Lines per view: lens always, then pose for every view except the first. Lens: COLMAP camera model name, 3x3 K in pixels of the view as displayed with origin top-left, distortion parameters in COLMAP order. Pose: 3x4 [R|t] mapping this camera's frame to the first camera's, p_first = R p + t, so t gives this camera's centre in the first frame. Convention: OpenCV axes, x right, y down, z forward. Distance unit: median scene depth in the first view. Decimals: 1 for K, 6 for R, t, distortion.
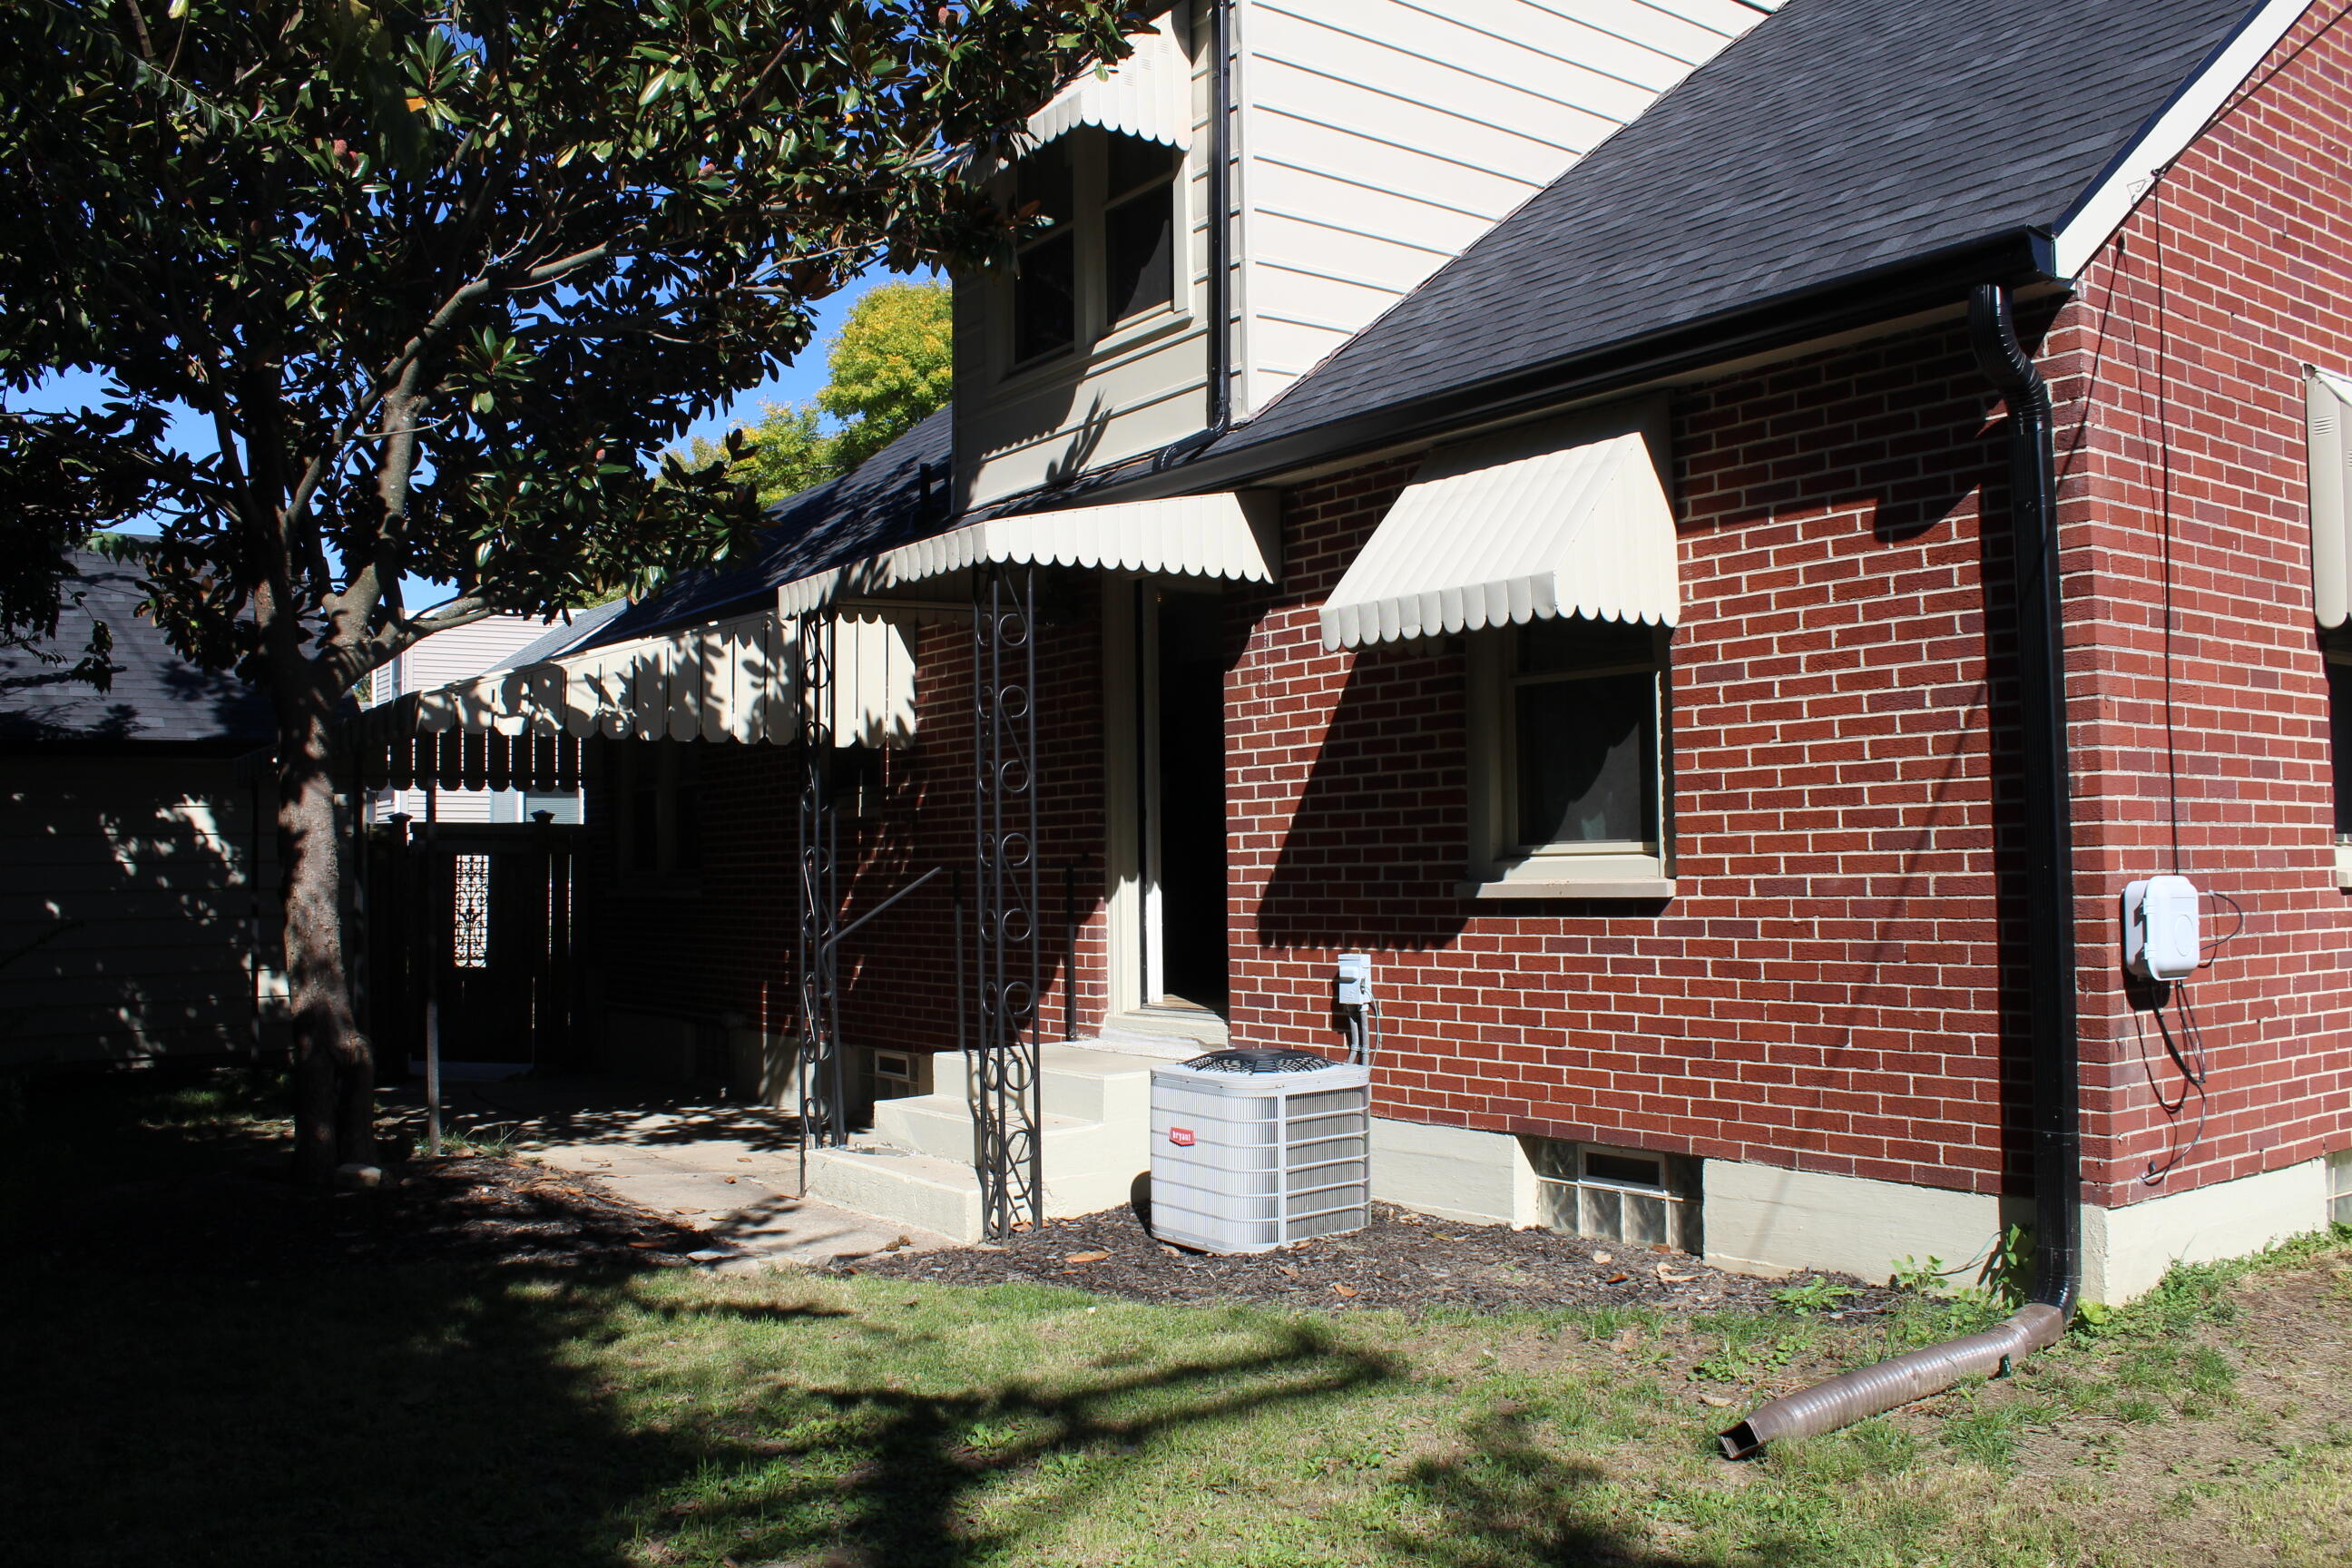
lens RADIAL K [[1973.8, 0, 1147.8], [0, 1973.8, 873.4], [0, 0, 1]] dist [-0.154672, 0.122408]
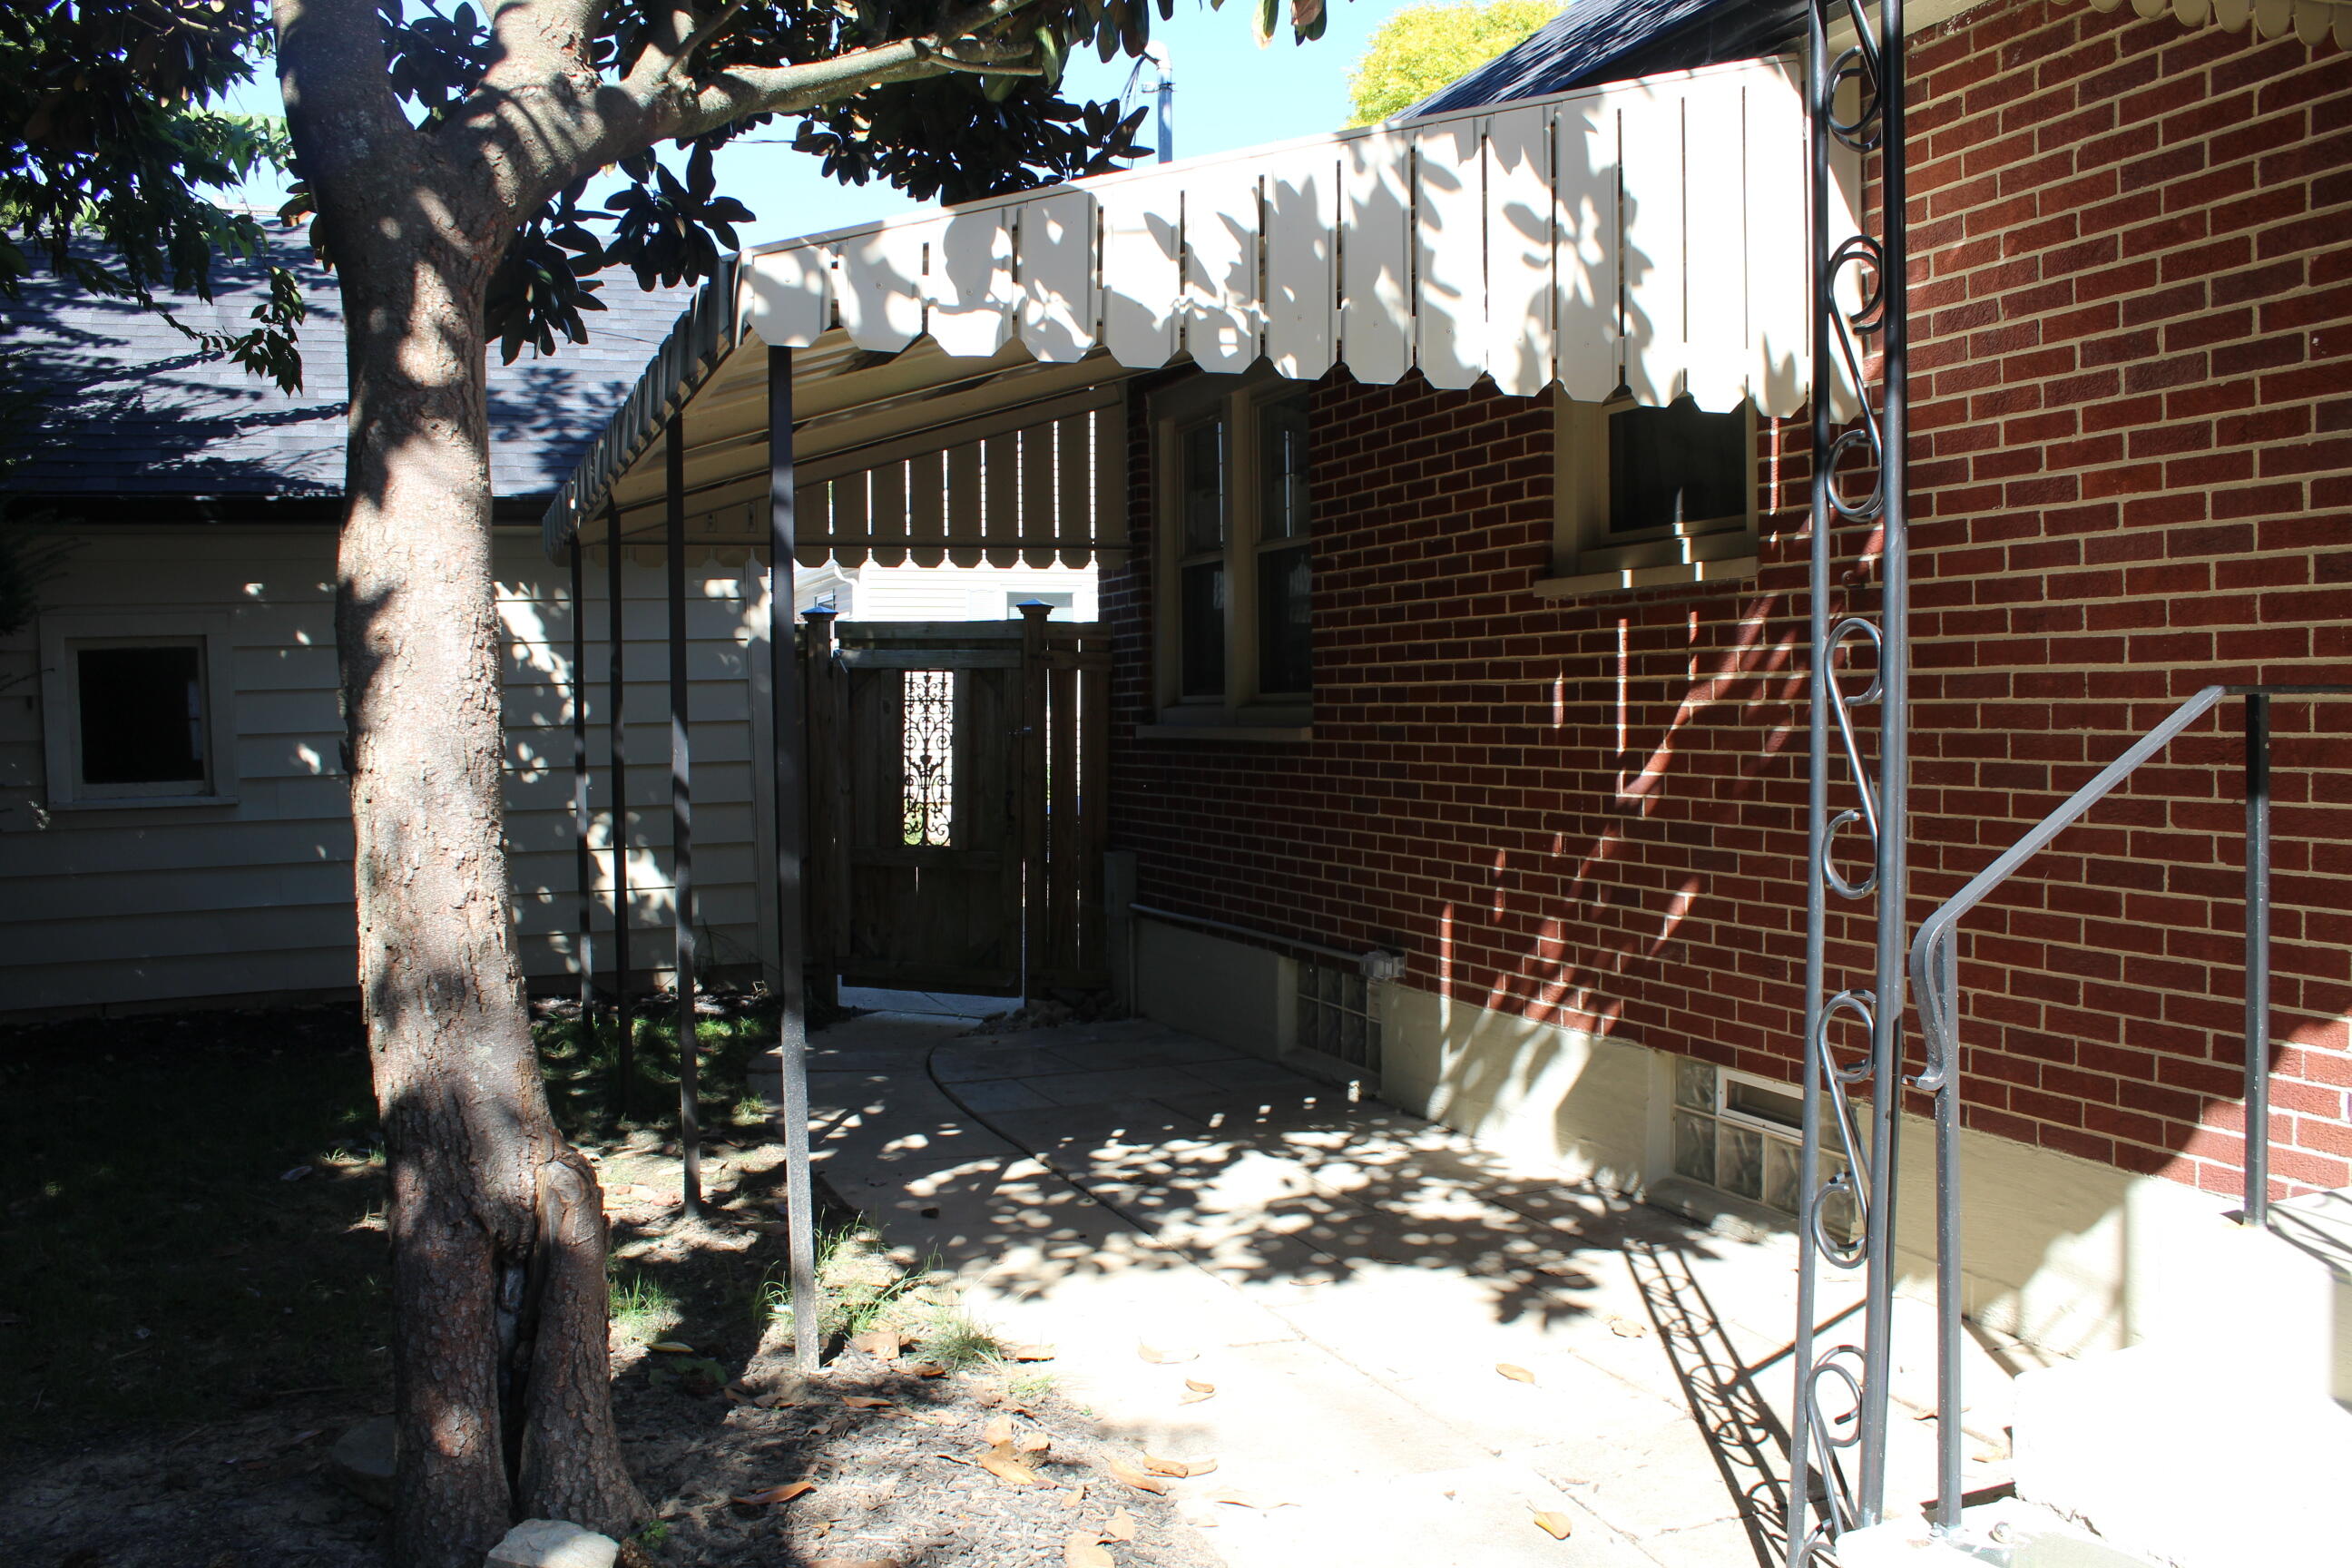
lens RADIAL K [[1973.8, 0, 1176.4], [0, 1973.8, 800.5], [0, 0, 1]] dist [-0.154672, 0.122408]
pose [[0.974664, 0.008678, -0.223506, -0.179277], [0.003069, 0.998634, 0.052157, -0.001146], [0.223653, -0.051521, 0.973306, 0.562594]]
